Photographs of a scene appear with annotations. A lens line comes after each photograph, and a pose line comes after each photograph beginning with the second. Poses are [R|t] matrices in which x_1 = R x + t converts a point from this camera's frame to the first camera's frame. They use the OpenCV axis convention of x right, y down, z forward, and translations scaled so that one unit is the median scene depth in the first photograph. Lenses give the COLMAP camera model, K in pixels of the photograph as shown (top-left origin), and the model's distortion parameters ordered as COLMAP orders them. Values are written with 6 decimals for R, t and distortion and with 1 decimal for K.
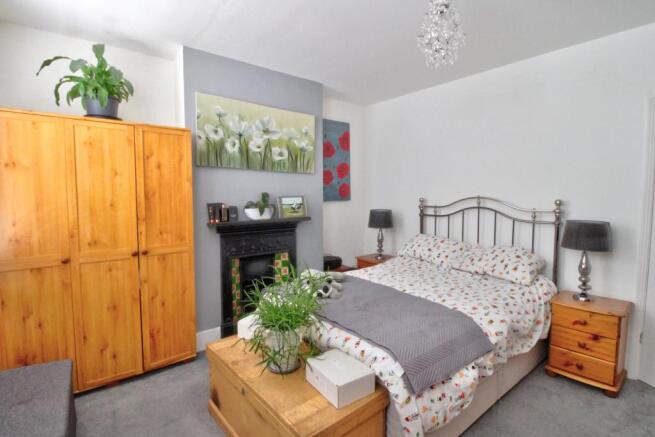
lens RADIAL K [[320.8, 0, 329.8], [0, 320.8, 220.7], [0, 0, 1]] dist [0.002807, -0.000768]
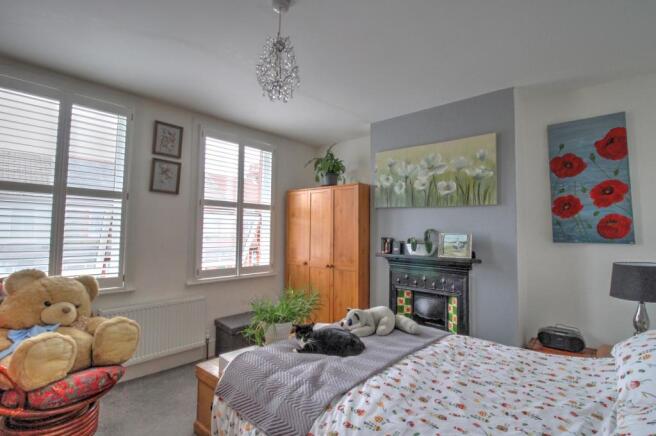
lens RADIAL K [[321.3, 0, 330.7], [0, 321.3, 213.9], [0, 0, 1]] dist [0.002807, -0.000768]
pose [[0.153168, -0.053355, -0.986759, 0.735888], [-0.099710, 0.992611, -0.069149, -0.034712], [0.983157, 0.108981, 0.146716, 0.555463]]
